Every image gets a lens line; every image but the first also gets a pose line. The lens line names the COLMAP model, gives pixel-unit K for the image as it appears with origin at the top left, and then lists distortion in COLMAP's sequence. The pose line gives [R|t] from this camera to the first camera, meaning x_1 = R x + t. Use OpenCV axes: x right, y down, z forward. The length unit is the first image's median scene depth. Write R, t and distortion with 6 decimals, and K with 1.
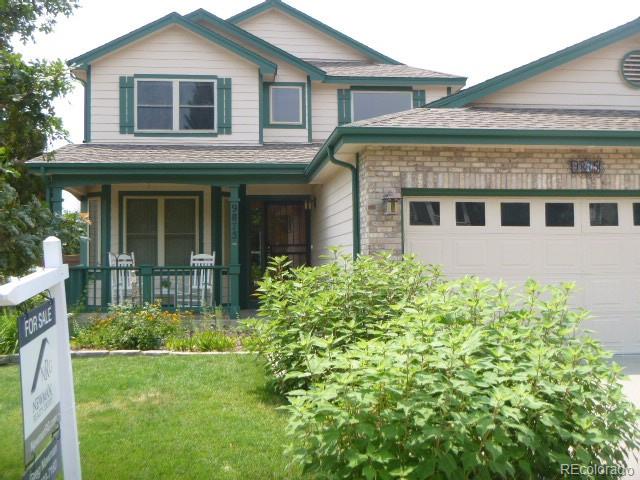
lens RADIAL K [[766.5, 0, 325.1], [0, 766.5, 238.9], [0, 0, 1]] dist [-0.038910, 0.000000]
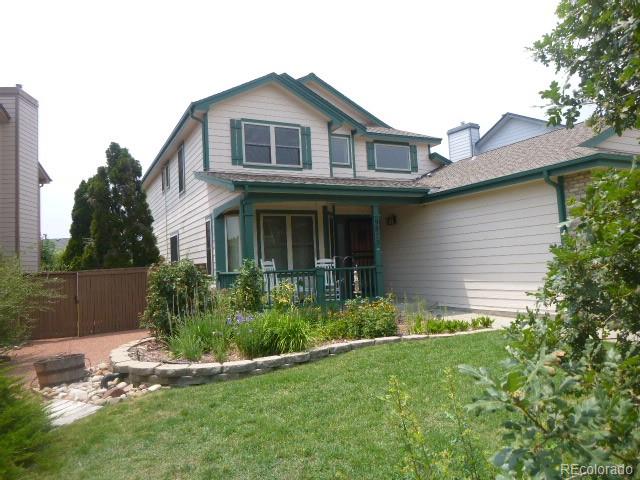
lens RADIAL K [[480.2, 0, 315.8], [0, 480.2, 240.7], [0, 0, 1]] dist [-0.024625, 0.002776]
pose [[0.940352, -0.010527, 0.340039, -0.407193], [0.019993, 0.999504, -0.024345, 0.007422], [-0.339614, 0.029691, 0.940096, 0.223555]]
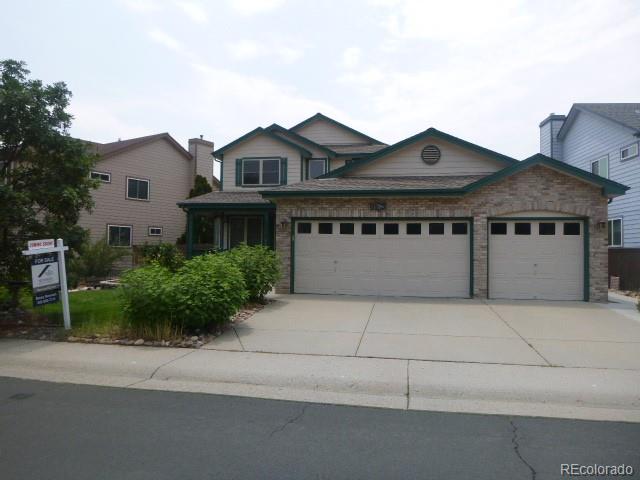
lens RADIAL K [[480.2, 0, 319.5], [0, 480.2, 236.4], [0, 0, 1]] dist [-0.024625, 0.002776]
pose [[0.952932, 0.013155, -0.302898, 0.352217], [-0.012140, 0.999913, 0.005233, -0.009946], [0.302940, -0.001309, 0.953009, -0.187263]]
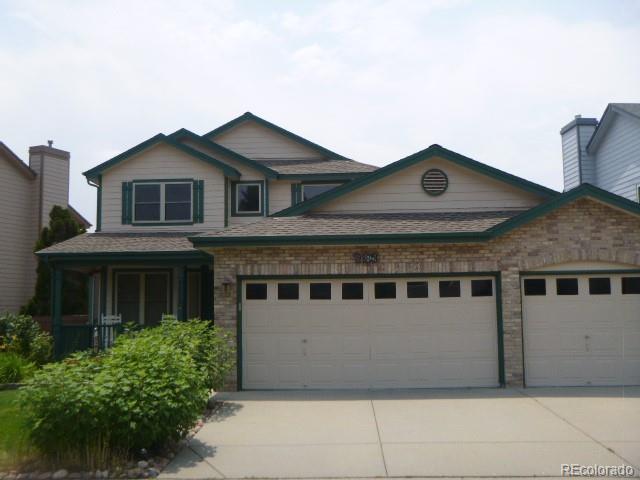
lens RADIAL K [[766.5, 0, 318.9], [0, 766.5, 240.0], [0, 0, 1]] dist [-0.038910, 0.000000]
pose [[0.986577, -0.016931, -0.162417, 0.292204], [0.006564, 0.997918, -0.064161, -0.021606], [0.163166, 0.062233, 0.984634, -0.268224]]
